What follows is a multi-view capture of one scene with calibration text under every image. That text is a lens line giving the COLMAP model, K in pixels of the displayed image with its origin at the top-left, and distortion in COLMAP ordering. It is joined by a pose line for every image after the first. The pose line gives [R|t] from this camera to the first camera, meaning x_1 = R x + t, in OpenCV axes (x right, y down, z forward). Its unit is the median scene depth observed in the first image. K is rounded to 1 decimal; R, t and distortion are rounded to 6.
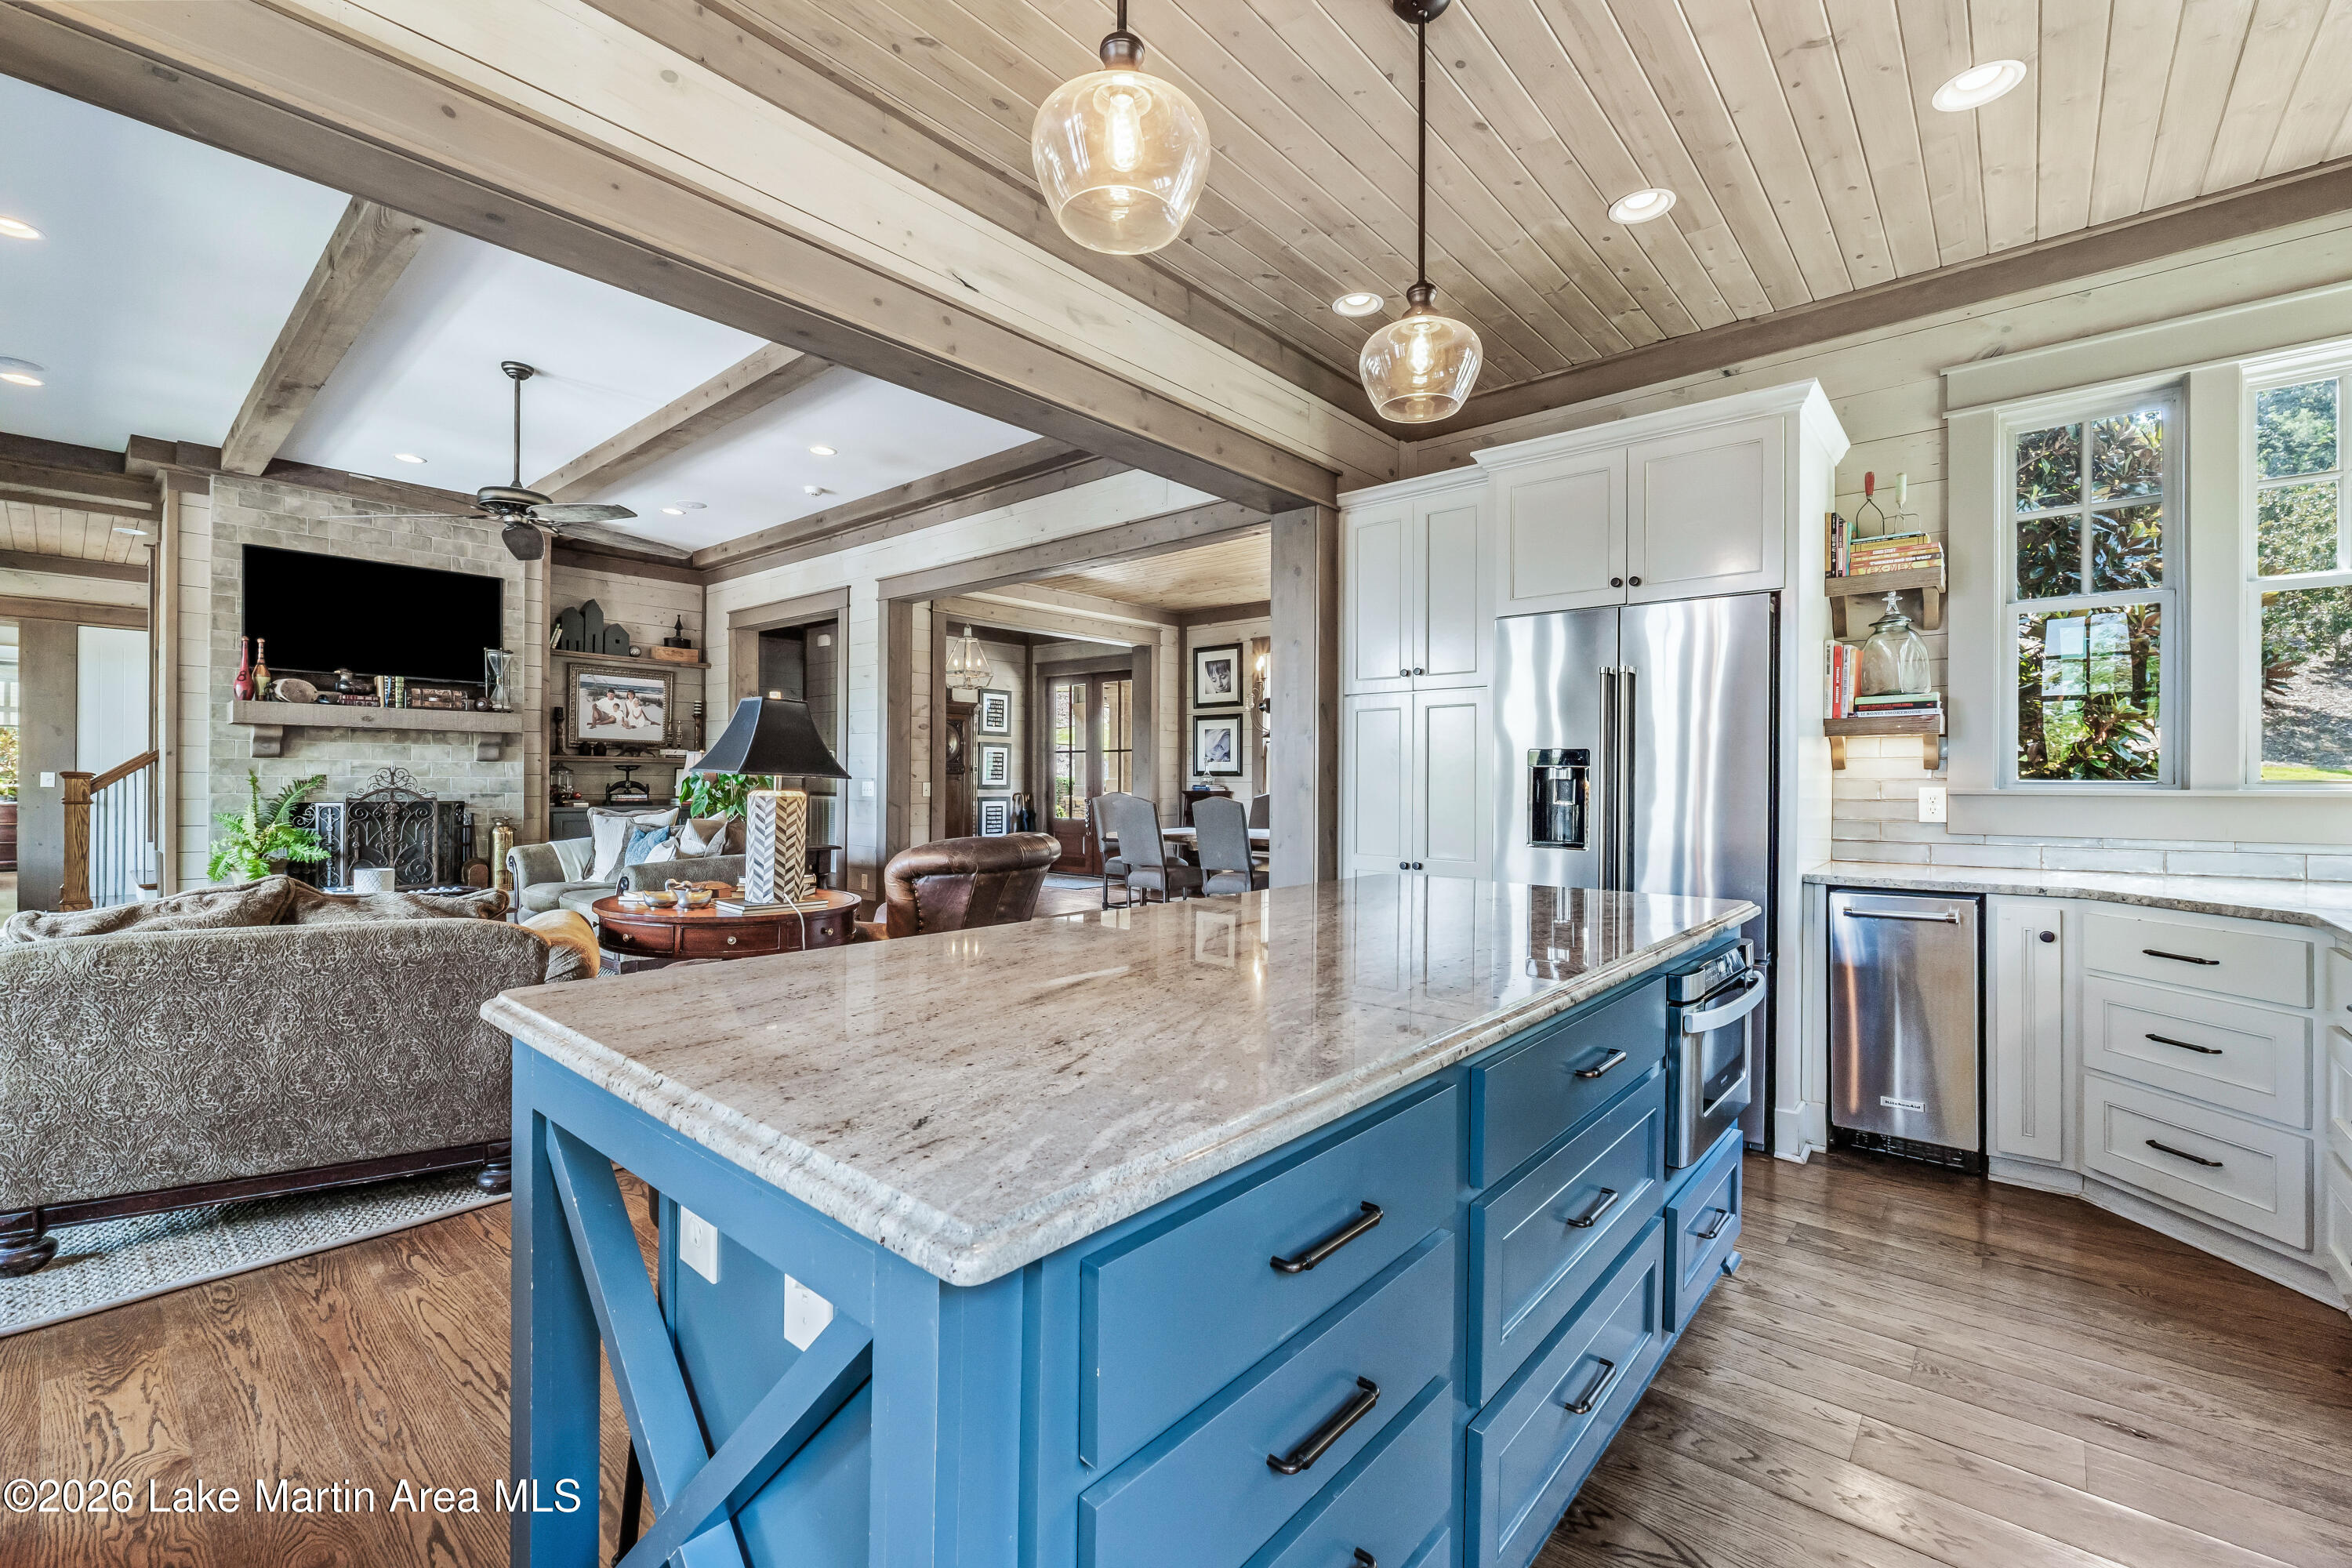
lens RADIAL K [[982.8, 0, 1176.0], [0, 982.8, 784.0], [0, 0, 1]] dist [-0.010161, -0.000123]
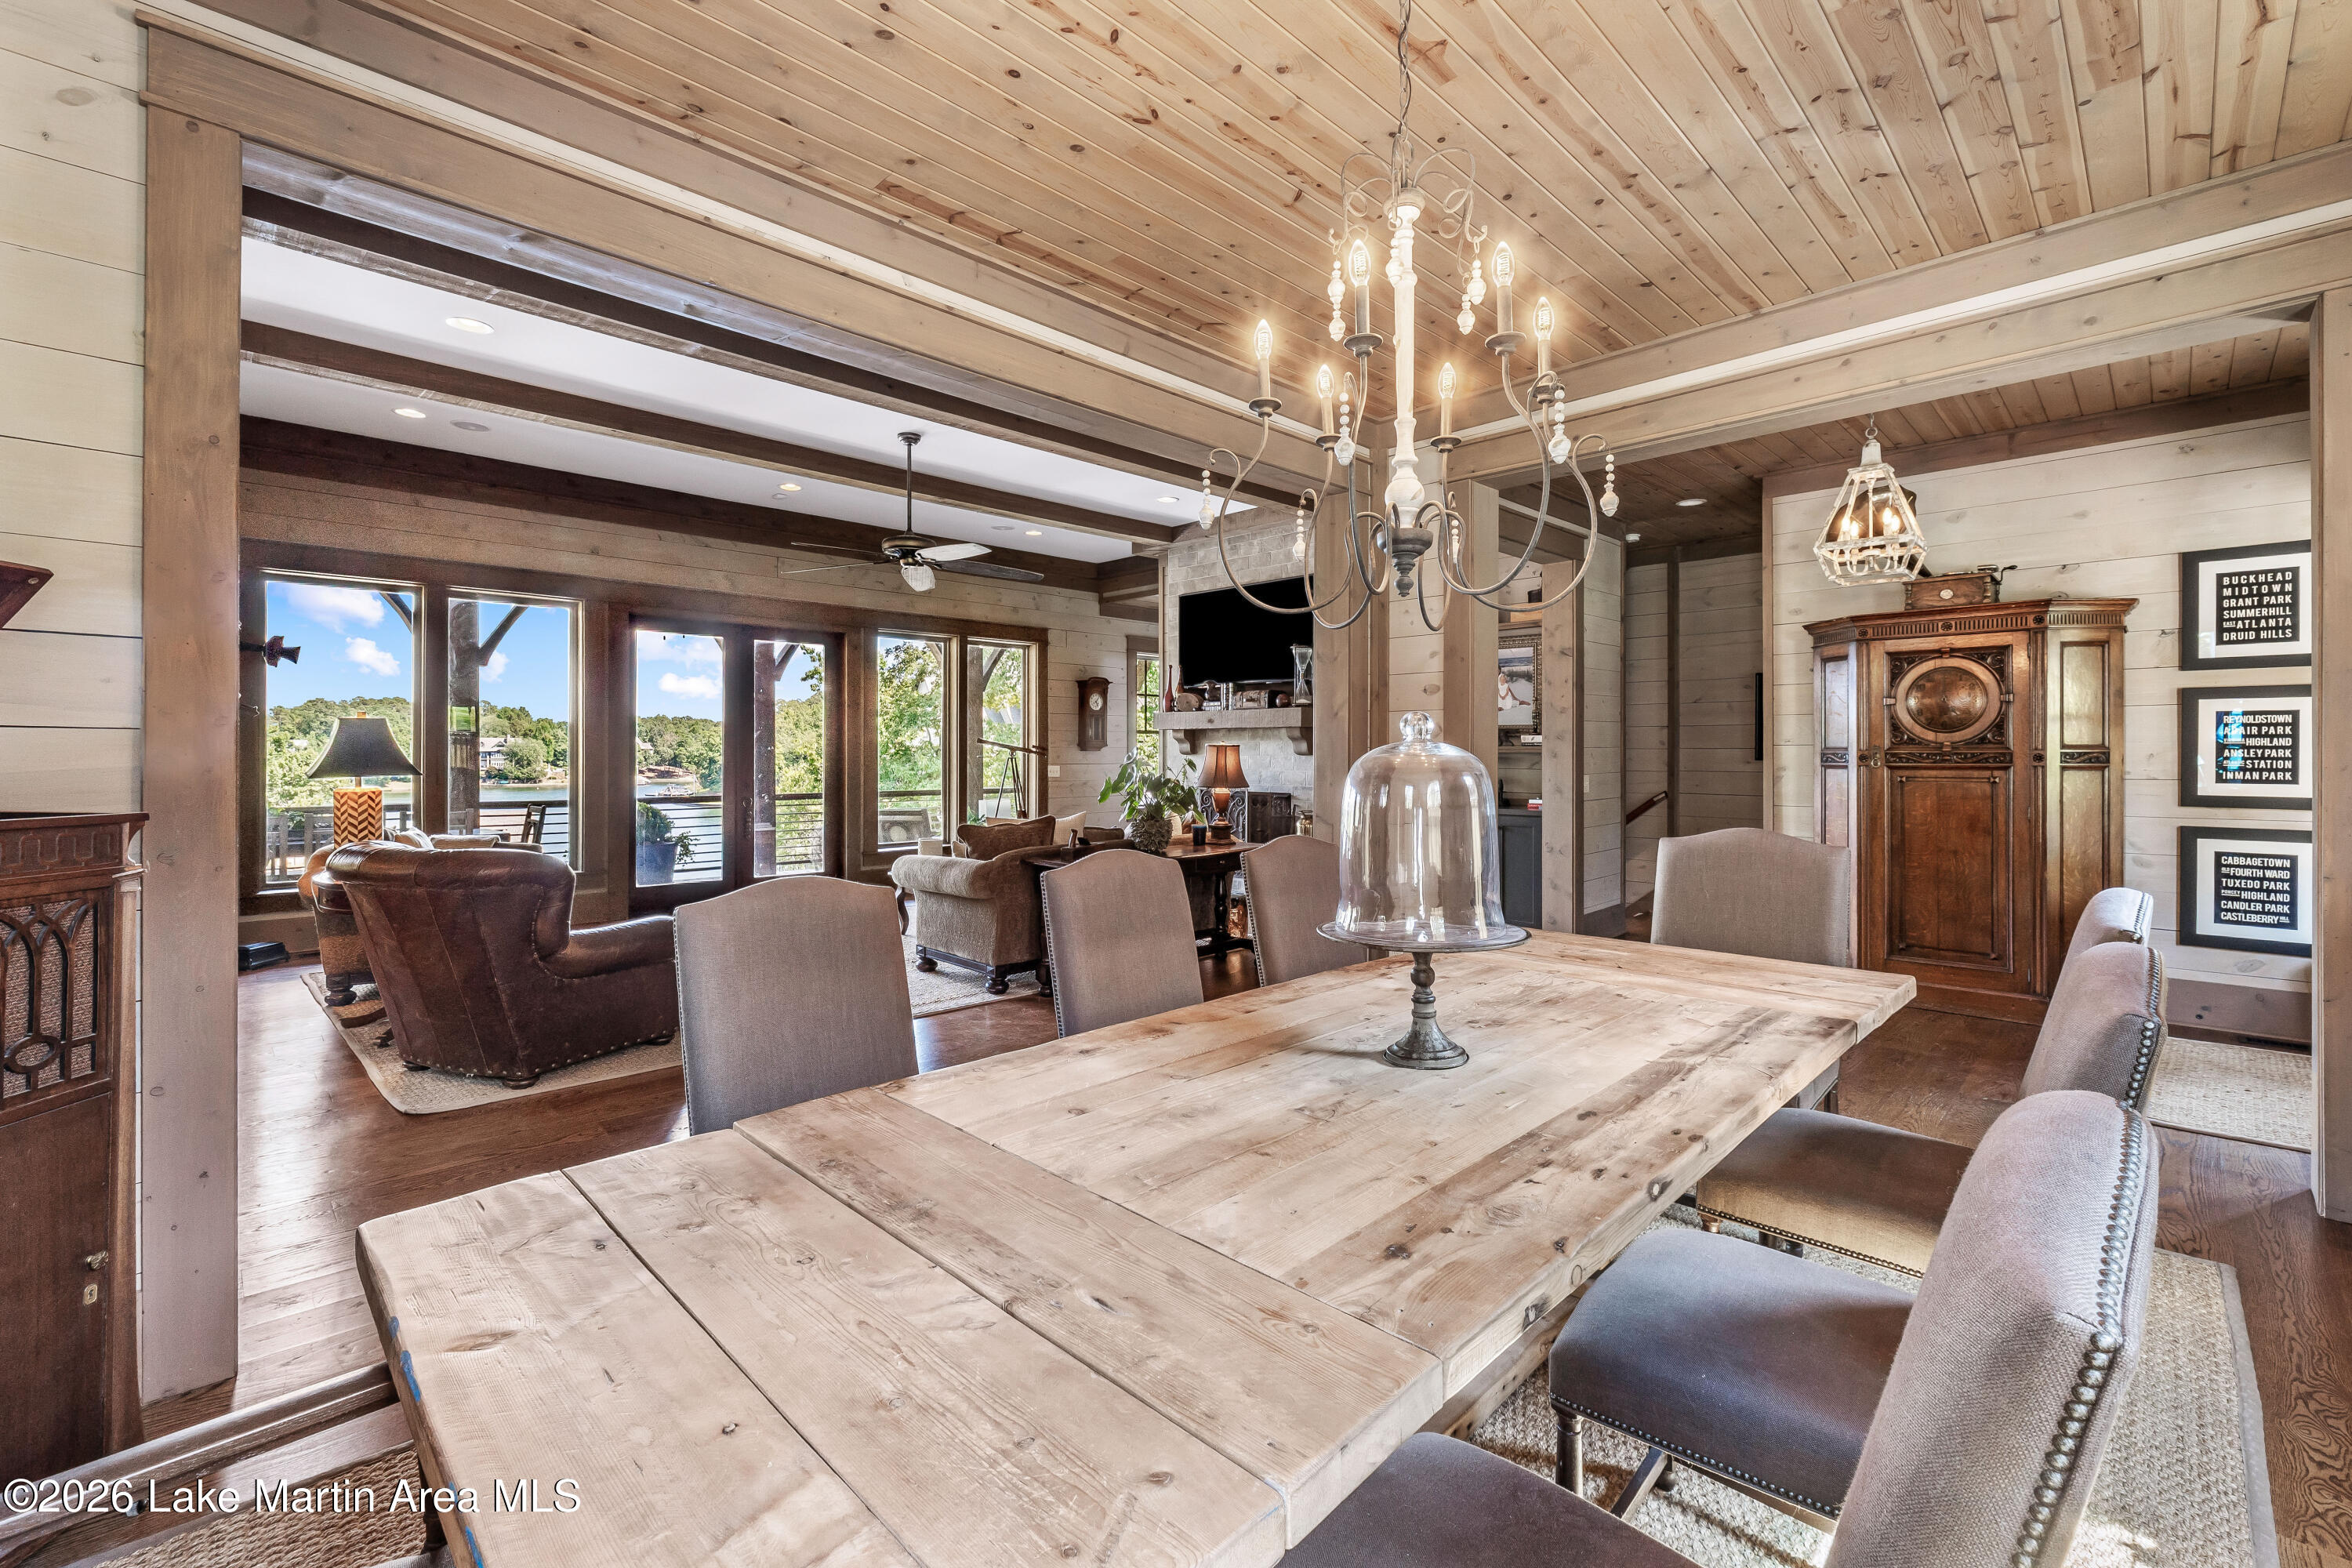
lens RADIAL K [[1017.1, 0, 1190.1], [0, 1017.1, 752.7], [0, 0, 1]] dist [-0.002595, -0.000250]
pose [[-0.075830, -0.007499, -0.997093, 0.372834], [-0.005417, 0.999960, -0.007108, -0.017720], [0.997106, 0.004862, -0.075867, 0.971873]]
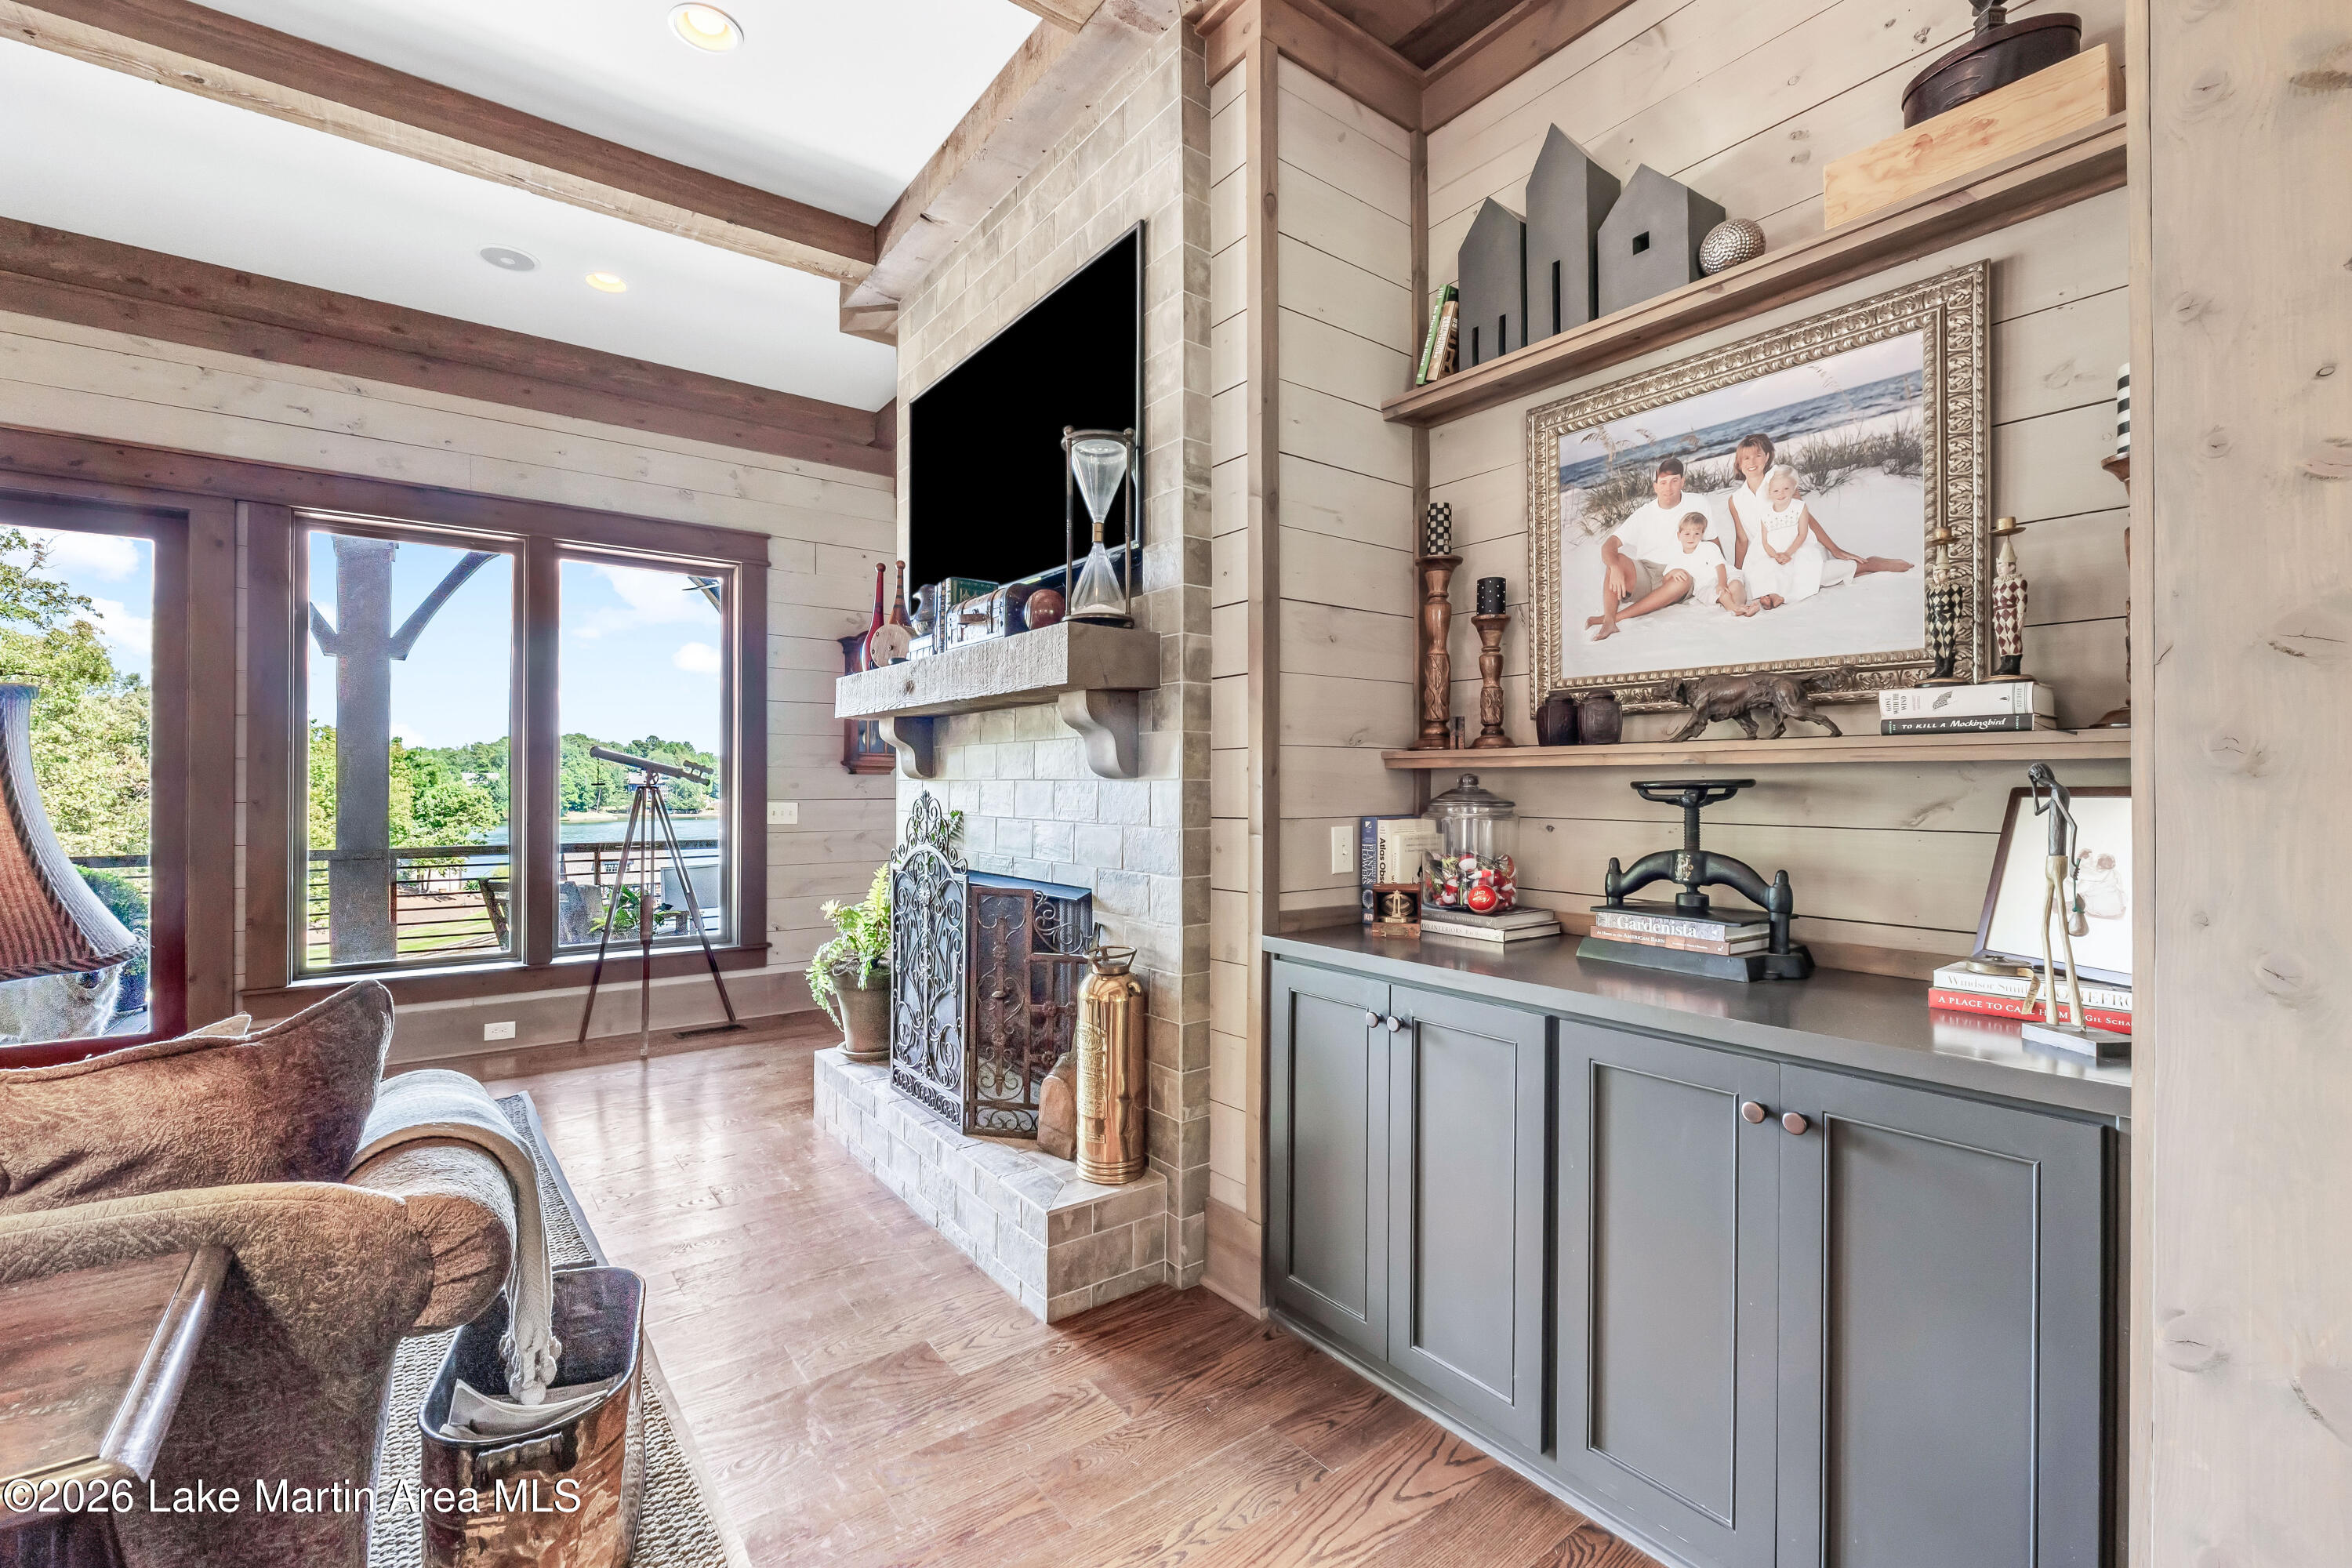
lens RADIAL K [[1002.9, 0, 1184.5], [0, 1002.9, 786.2], [0, 0, 1]] dist [-0.003984, -0.000272]
pose [[-0.219279, -0.007642, -0.975632, -0.373045], [-0.007715, 0.999952, -0.006099, -0.018395], [0.975632, 0.006190, -0.219327, 1.111142]]
